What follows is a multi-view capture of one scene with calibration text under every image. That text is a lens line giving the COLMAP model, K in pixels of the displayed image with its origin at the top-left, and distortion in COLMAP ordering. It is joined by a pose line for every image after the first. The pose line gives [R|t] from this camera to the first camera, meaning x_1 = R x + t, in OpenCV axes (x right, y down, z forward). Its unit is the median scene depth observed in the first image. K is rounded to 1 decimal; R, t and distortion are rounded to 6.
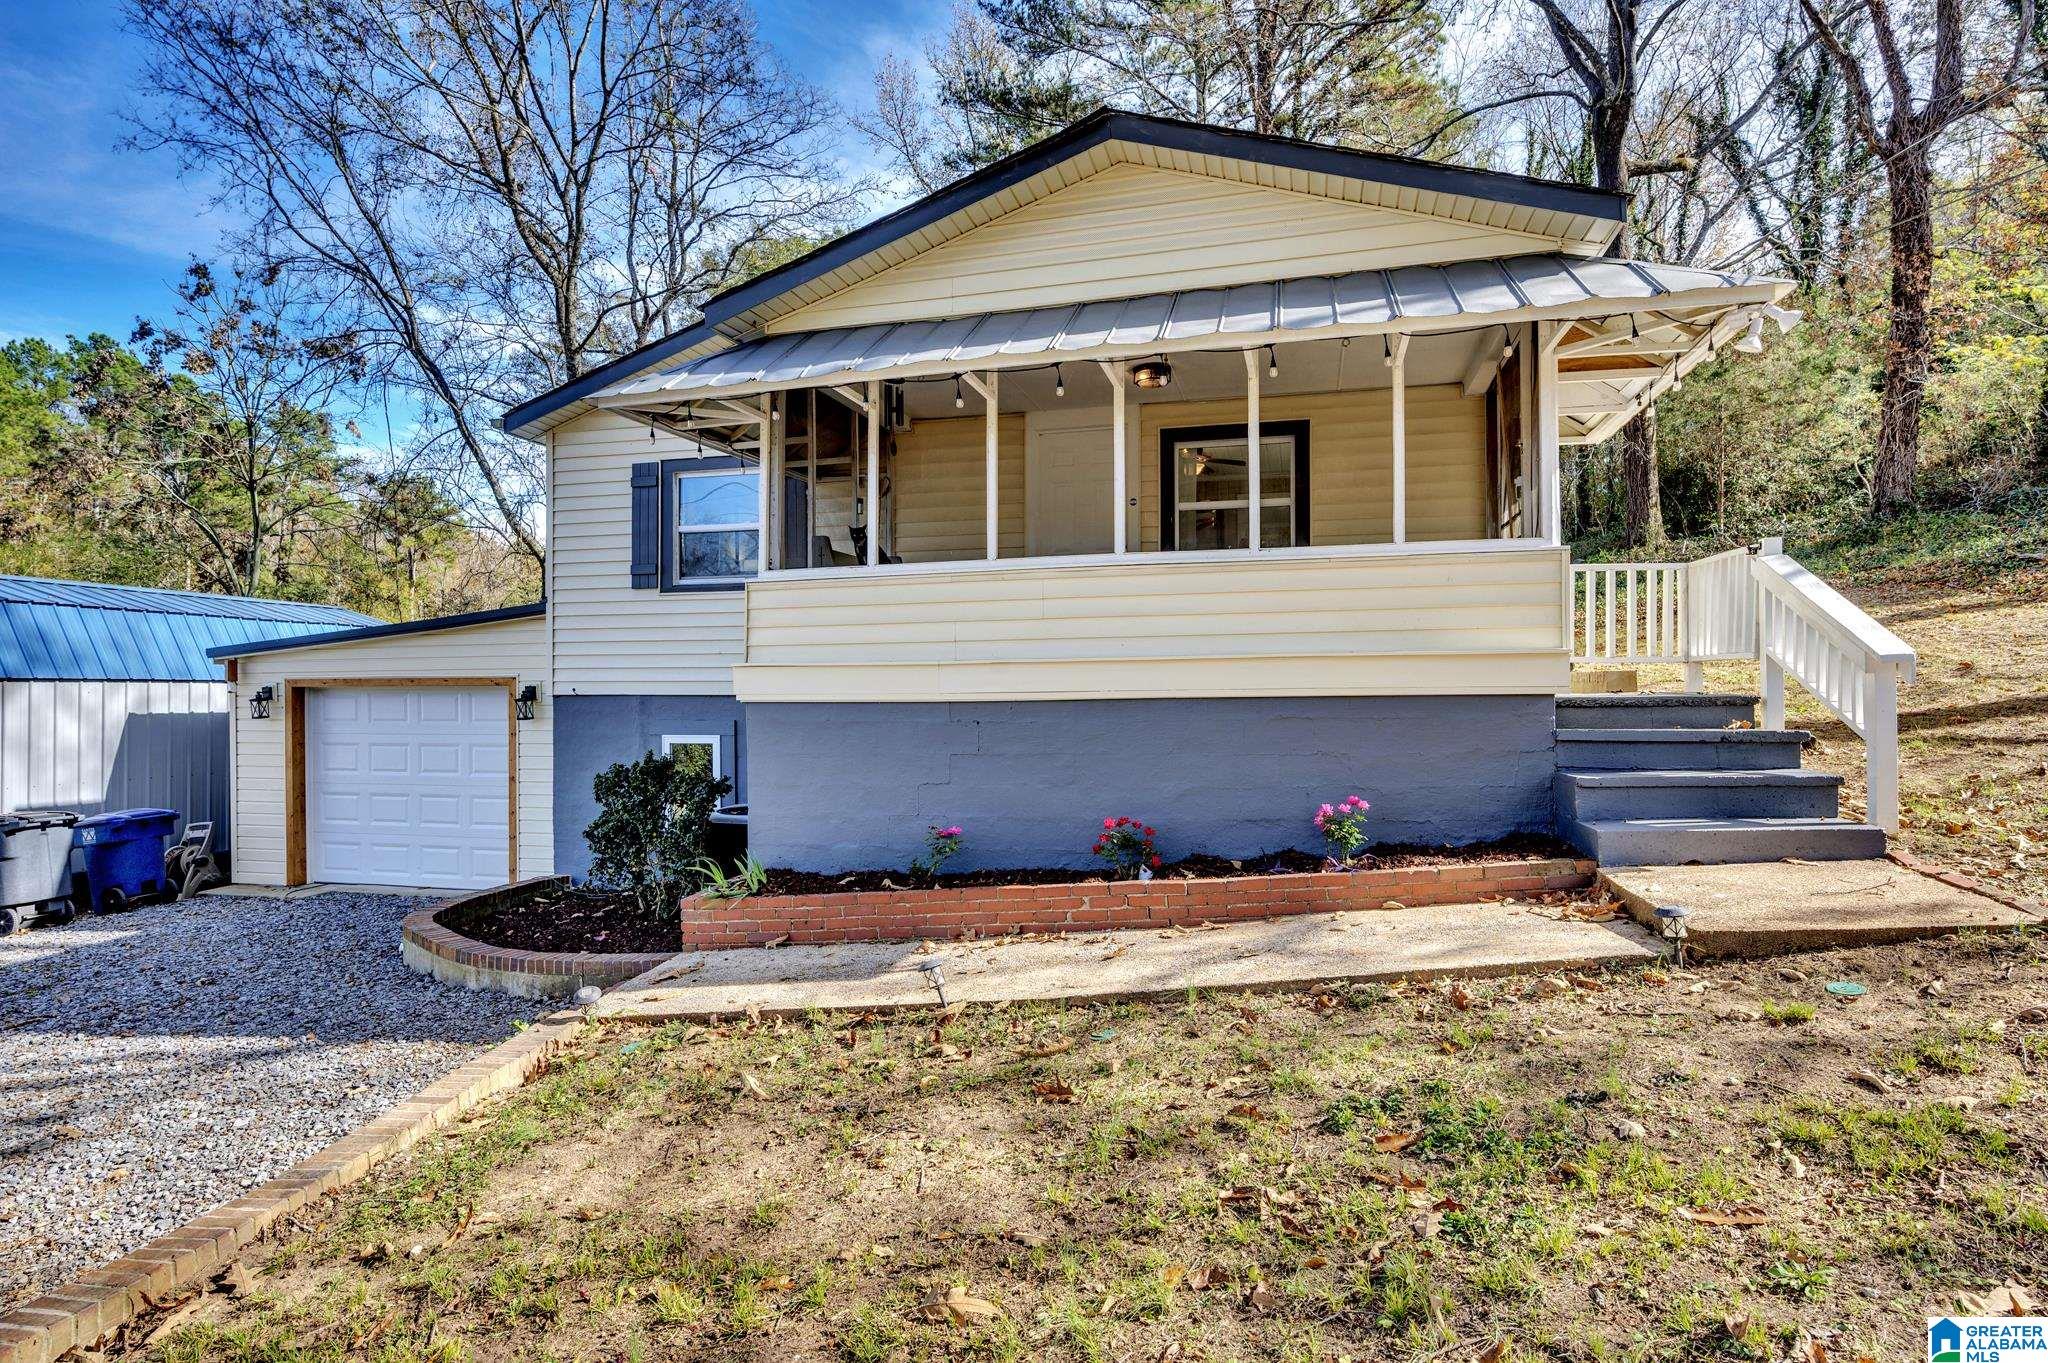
lens RADIAL K [[1094.0, 0, 1024.0], [0, 1094.0, 681.5], [0, 0, 1]] dist [-0.003001, 0.003244]
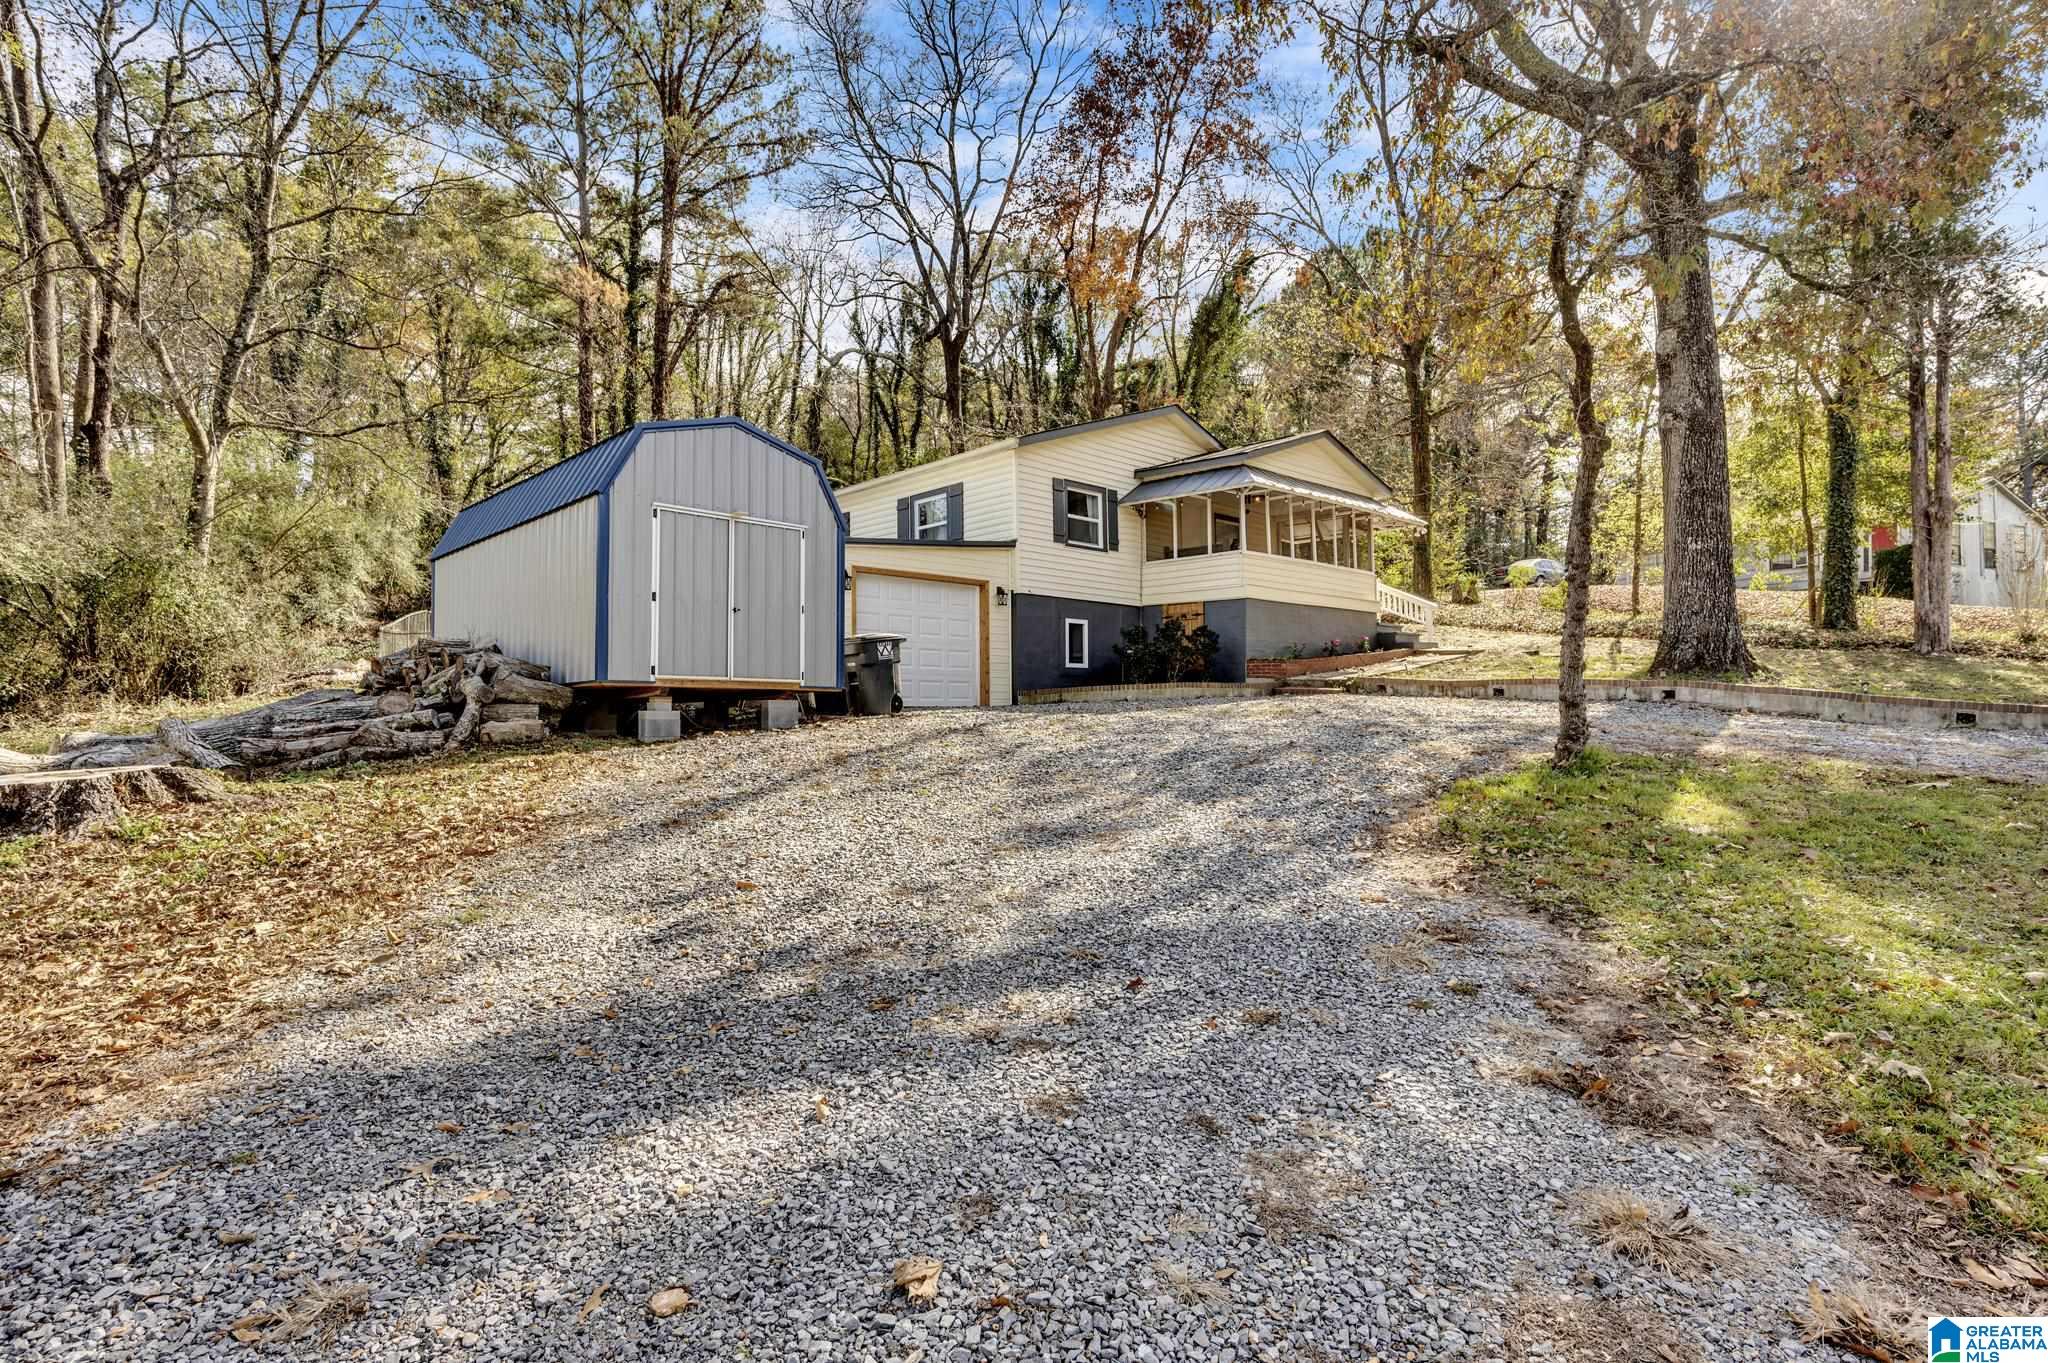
lens RADIAL K [[1045.9, 0, 1024.0], [0, 1045.9, 681.5], [0, 0, 1]] dist [-0.000362, 0.001057]
pose [[0.540301, 0.033269, 0.840814, -1.867808], [0.001737, 0.999172, -0.040651, 0.228983], [-0.841470, 0.023424, 0.539796, 0.051603]]
